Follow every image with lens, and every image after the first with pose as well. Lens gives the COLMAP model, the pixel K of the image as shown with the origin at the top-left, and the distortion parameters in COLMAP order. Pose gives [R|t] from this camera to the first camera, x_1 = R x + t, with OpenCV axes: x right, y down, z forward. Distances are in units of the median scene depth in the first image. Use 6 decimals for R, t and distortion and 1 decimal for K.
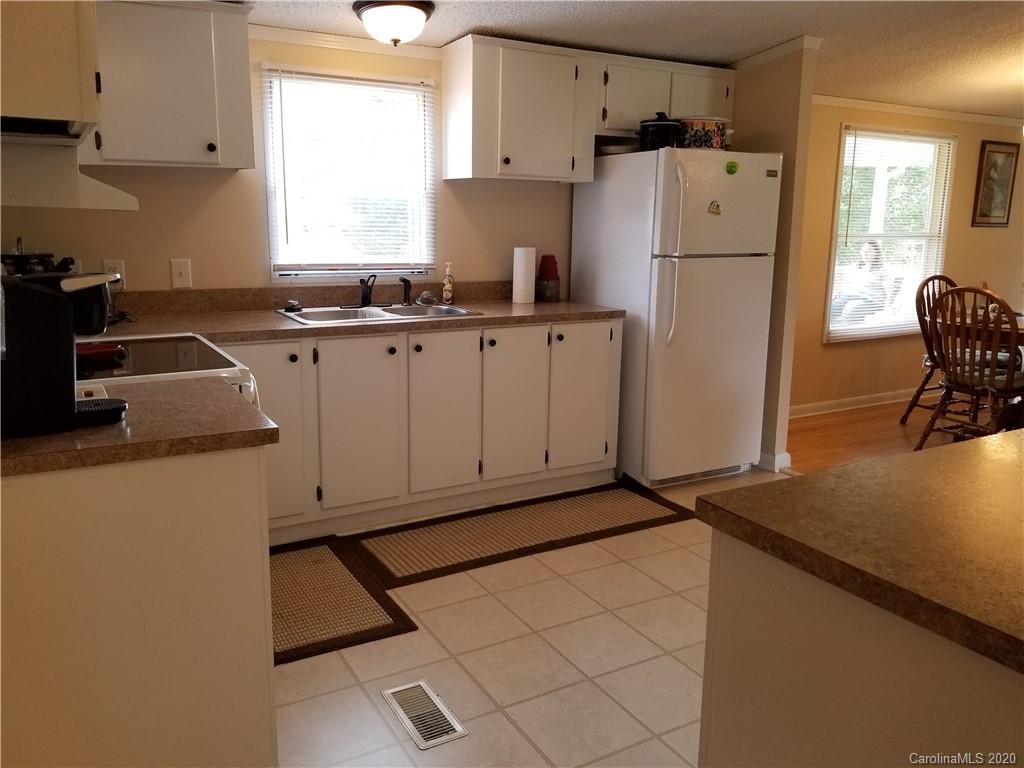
lens RADIAL K [[802.3, 0, 509.0], [0, 802.3, 358.7], [0, 0, 1]] dist [0.050808, -0.090153]
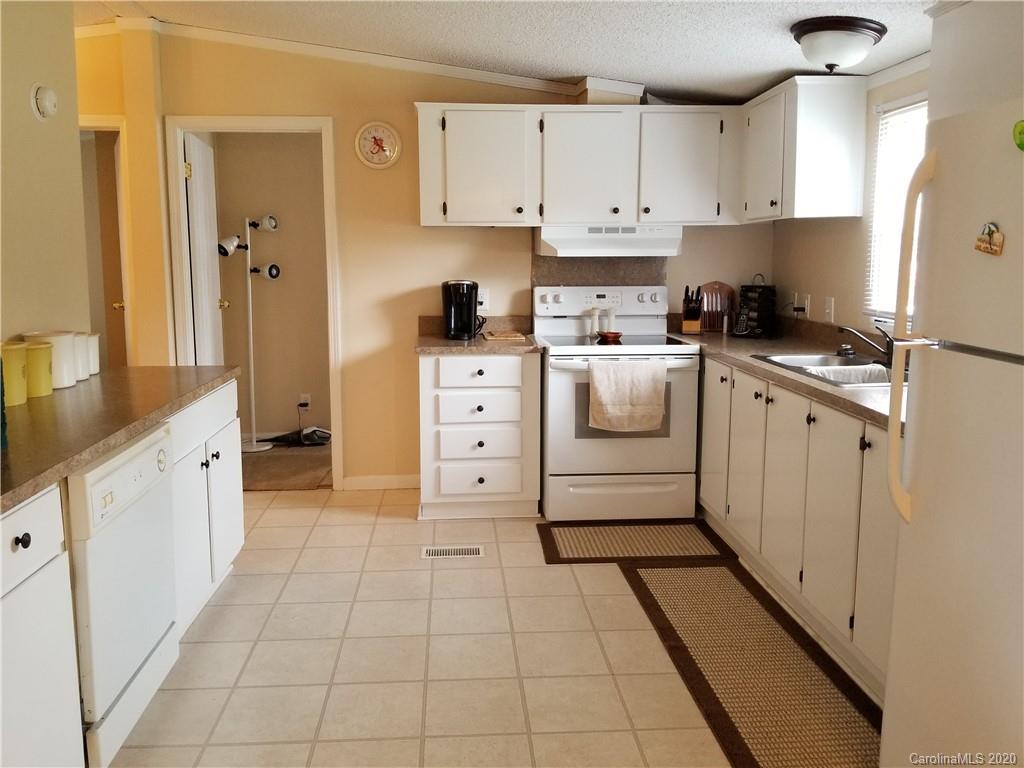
lens RADIAL K [[802.3, 0, 509.0], [0, 802.3, 358.7], [0, 0, 1]] dist [0.050808, -0.090153]
pose [[-0.431310, 0.101501, -0.896476, 1.052164], [-0.177744, 0.964617, 0.194732, -0.234148], [0.884522, 0.243333, -0.398008, 1.366438]]
